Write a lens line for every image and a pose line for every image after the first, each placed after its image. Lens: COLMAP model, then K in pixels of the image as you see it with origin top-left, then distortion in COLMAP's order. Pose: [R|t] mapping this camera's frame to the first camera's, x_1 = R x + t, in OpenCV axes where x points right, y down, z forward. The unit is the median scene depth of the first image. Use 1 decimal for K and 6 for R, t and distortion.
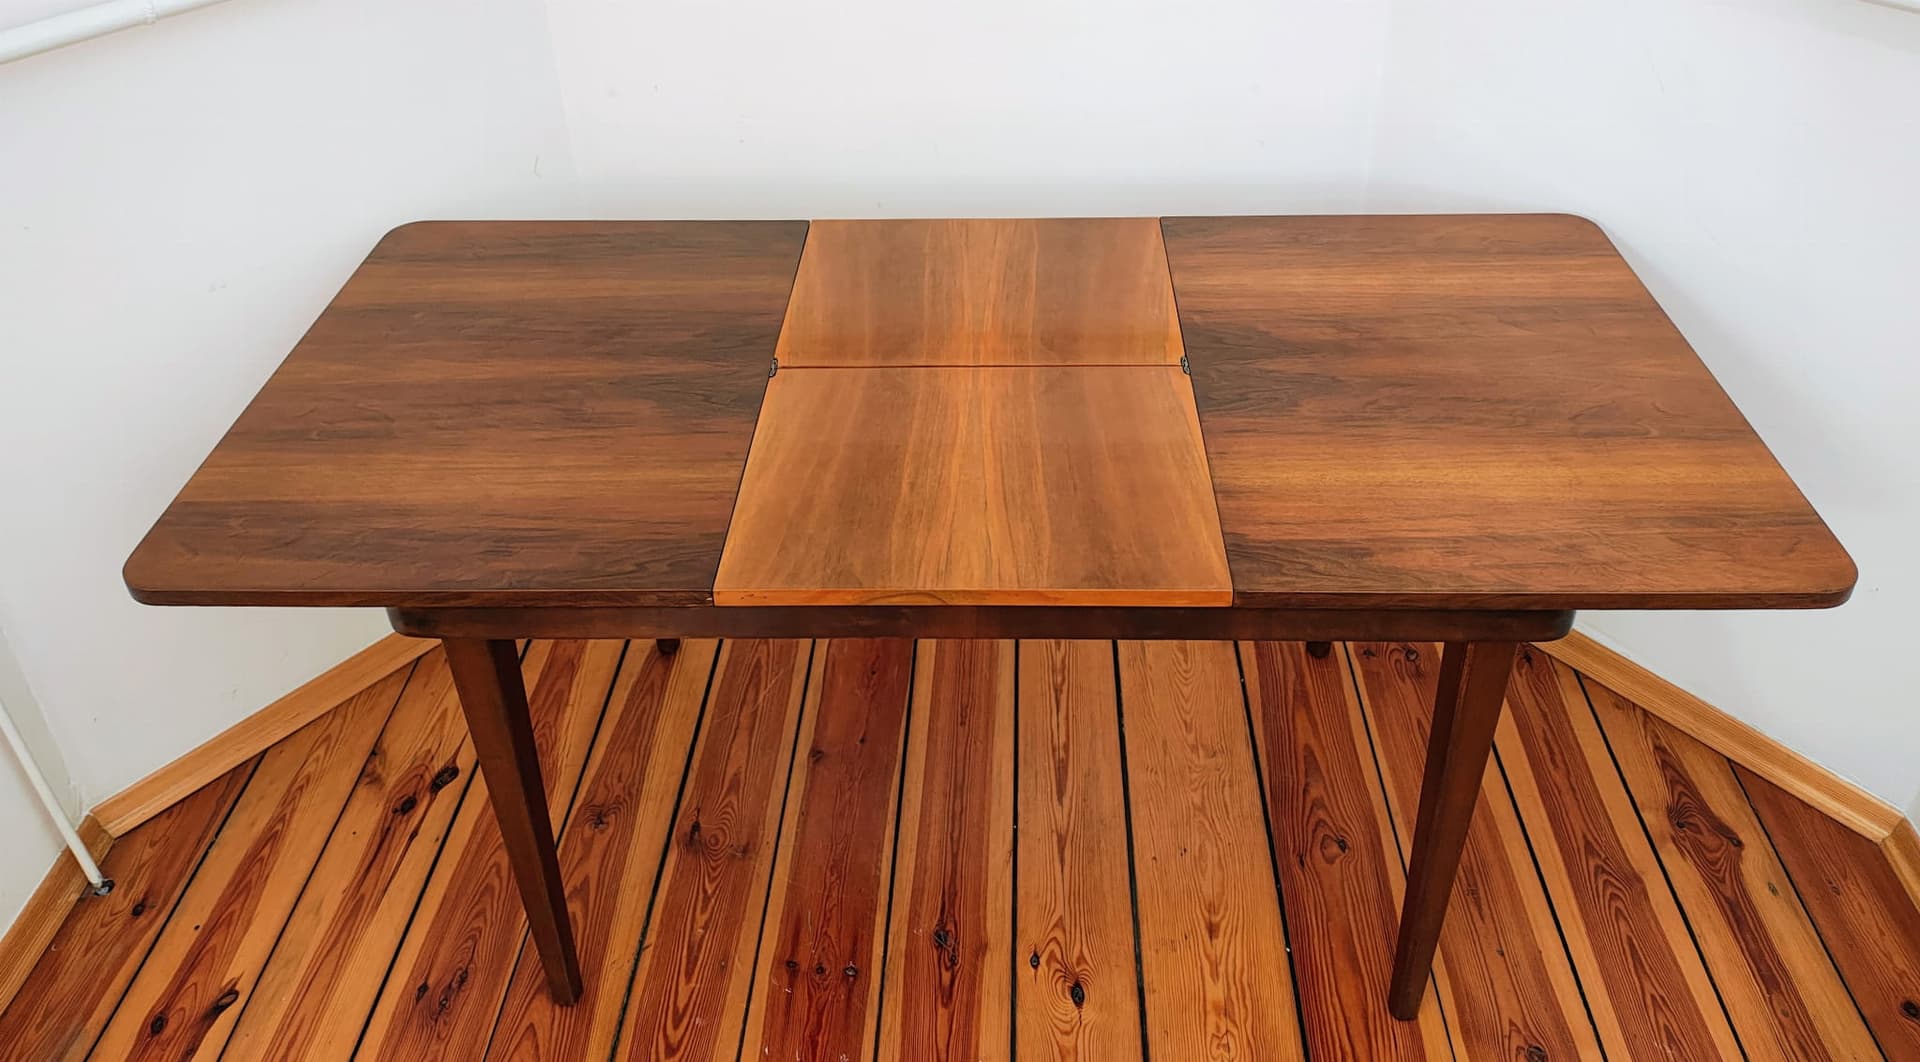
lens RADIAL K [[1483.5, 0, 951.5], [0, 1483.5, 334.2], [0, 0, 1]] dist [0.020168, -0.058596]
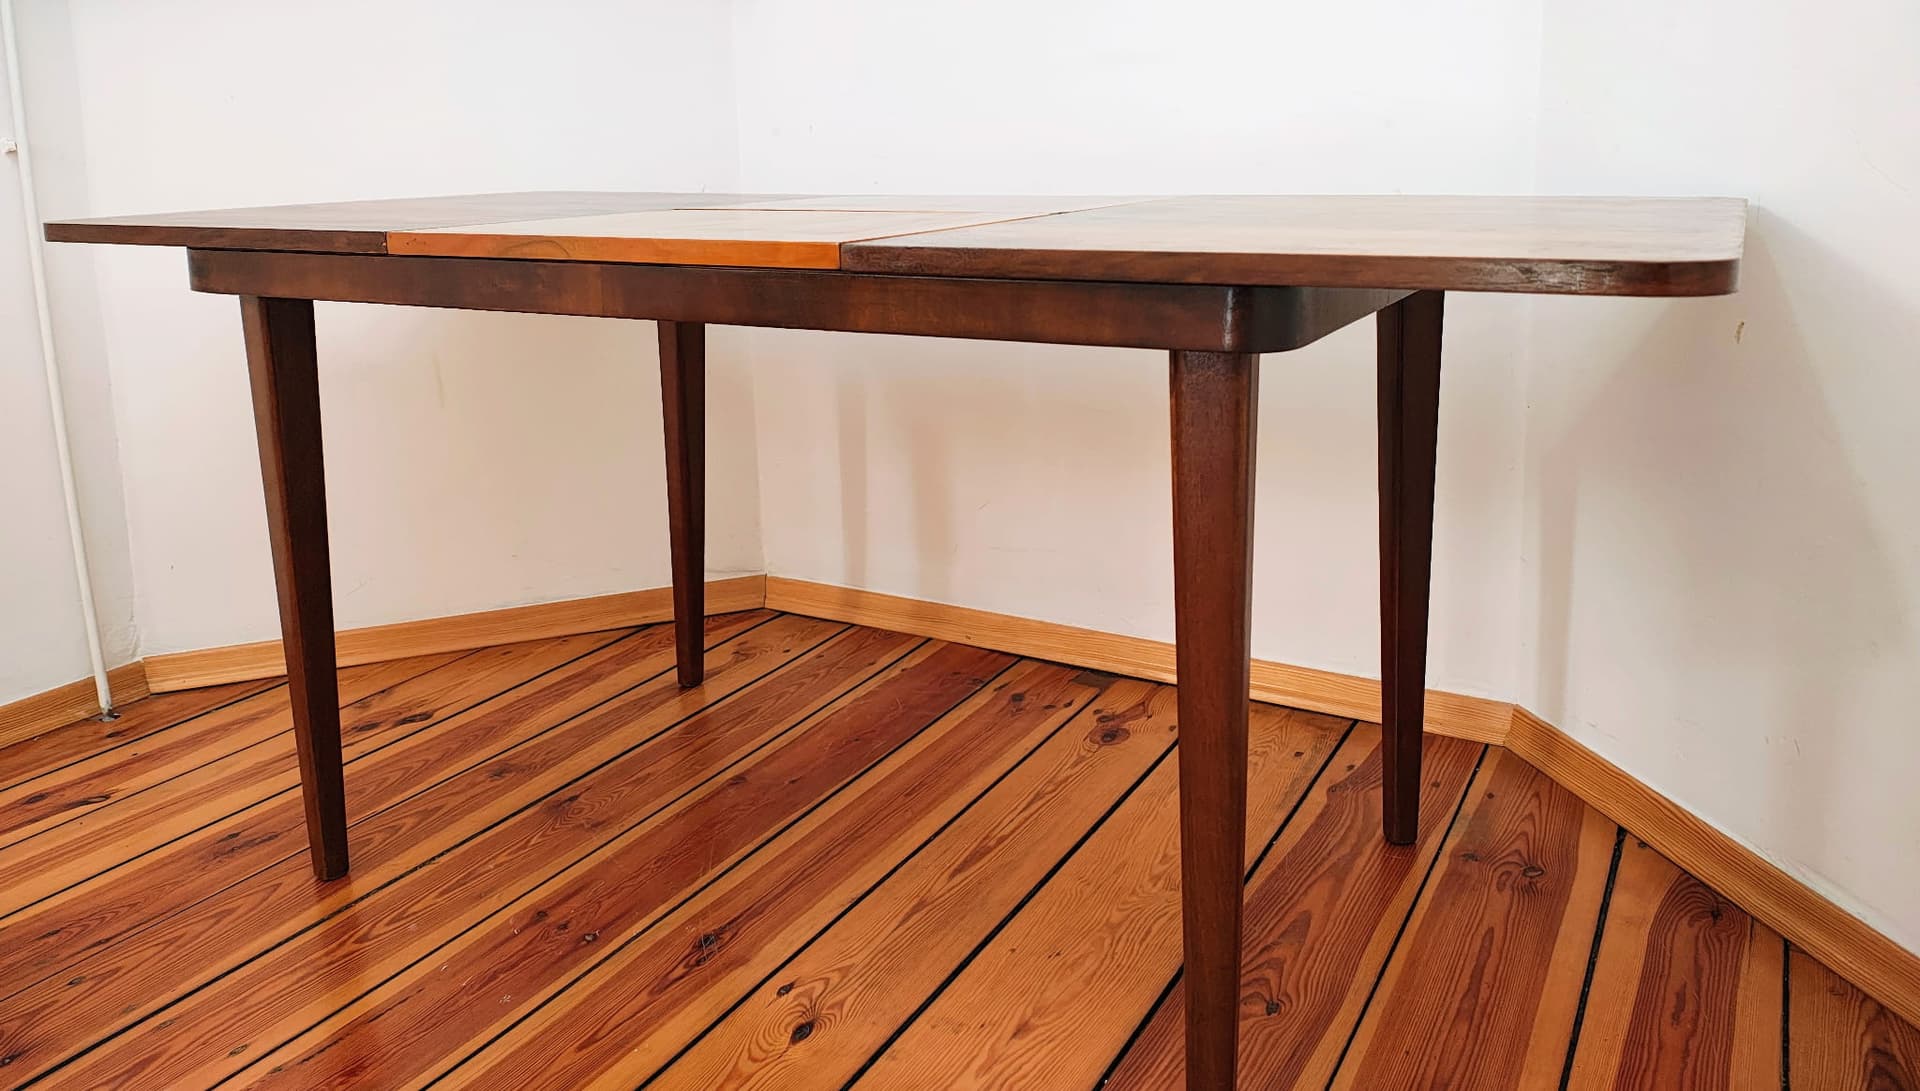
lens RADIAL K [[1448.6, 0, 945.2], [0, 1448.6, 349.6], [0, 0, 1]] dist [0.002927, -0.027684]
pose [[0.885905, 0.077952, -0.457270, 0.432106], [-0.242199, 0.918469, -0.312658, 0.326985], [0.395616, 0.387735, 0.832556, 0.286737]]
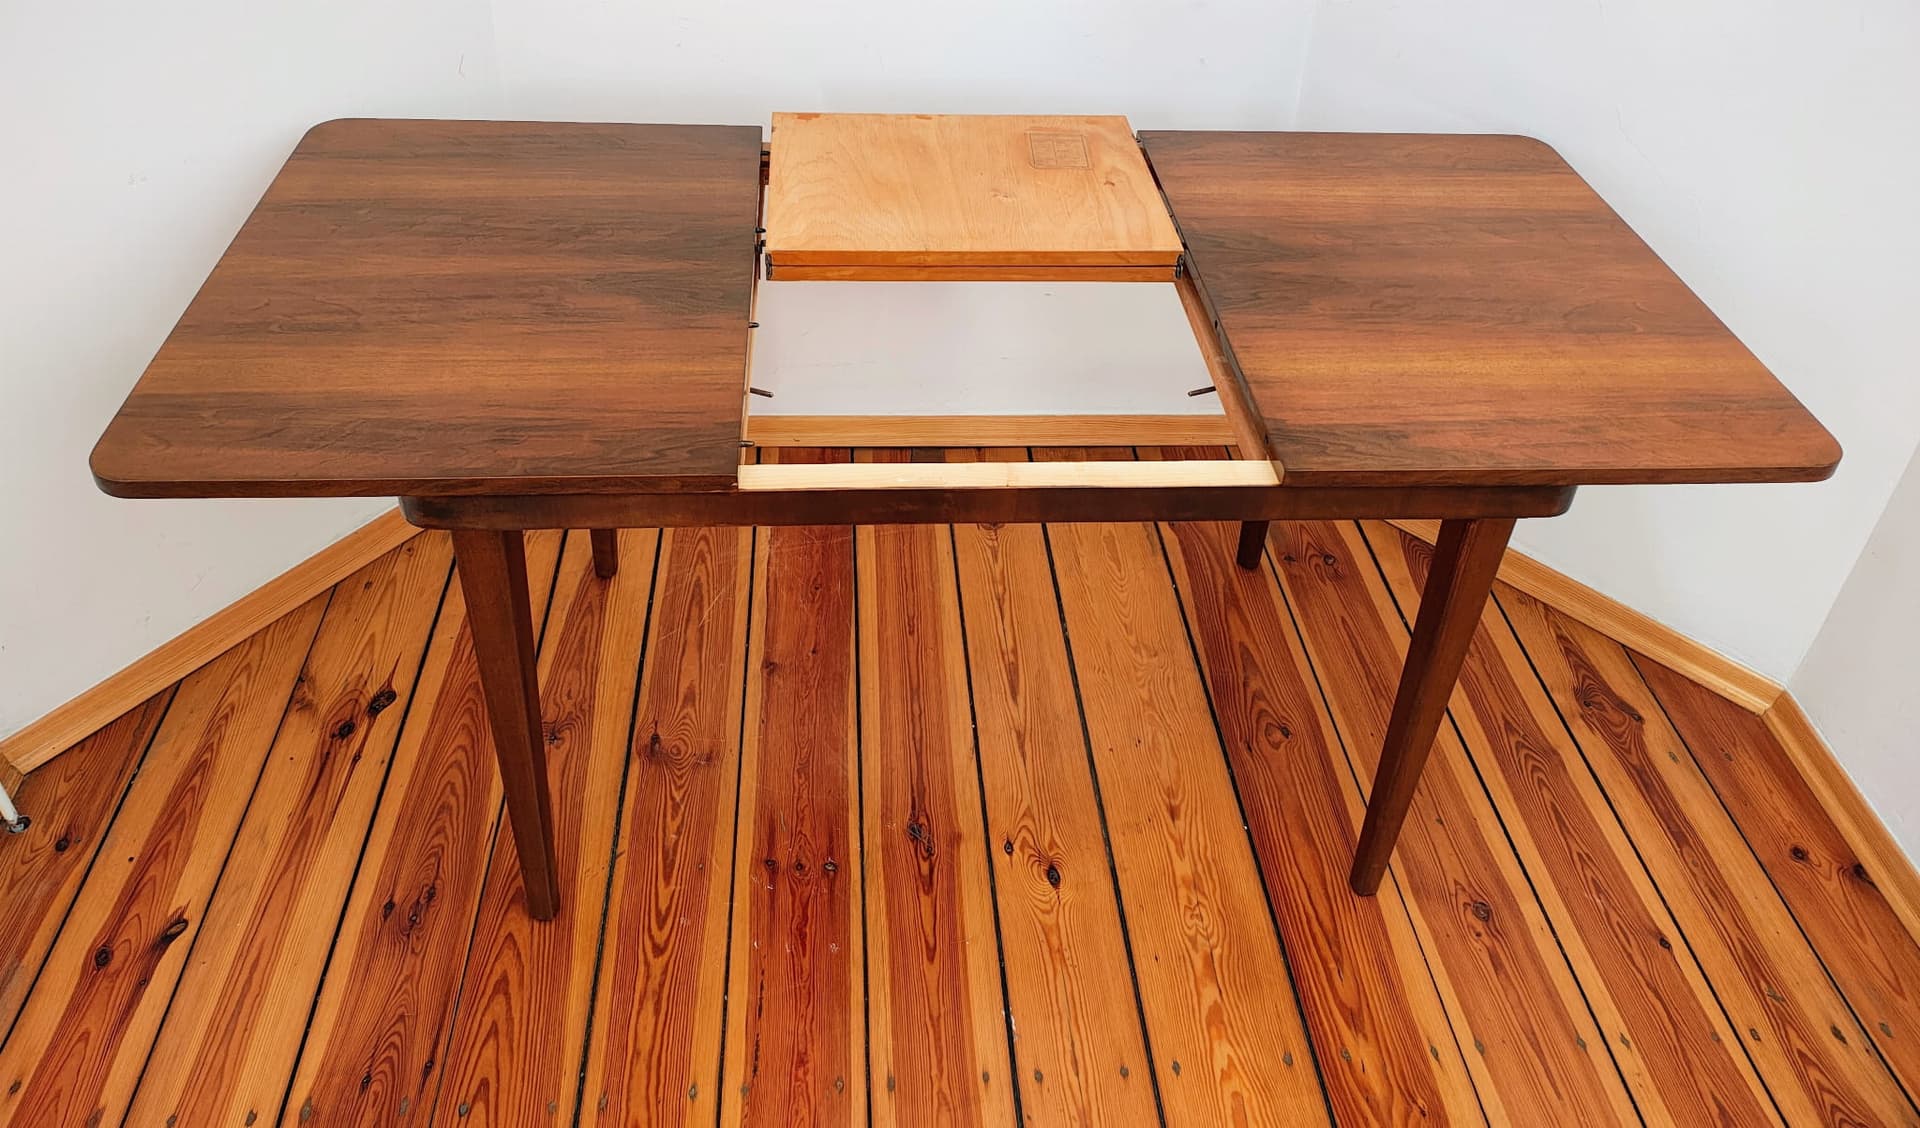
lens RADIAL K [[1475.0, 0, 941.7], [0, 1475.0, 403.5], [0, 0, 1]] dist [0.042596, -0.090340]
pose [[0.990871, -0.005736, 0.134694, -0.123819], [-0.002803, 0.998002, 0.063122, 0.049293], [-0.134787, -0.062923, 0.988875, 0.012640]]
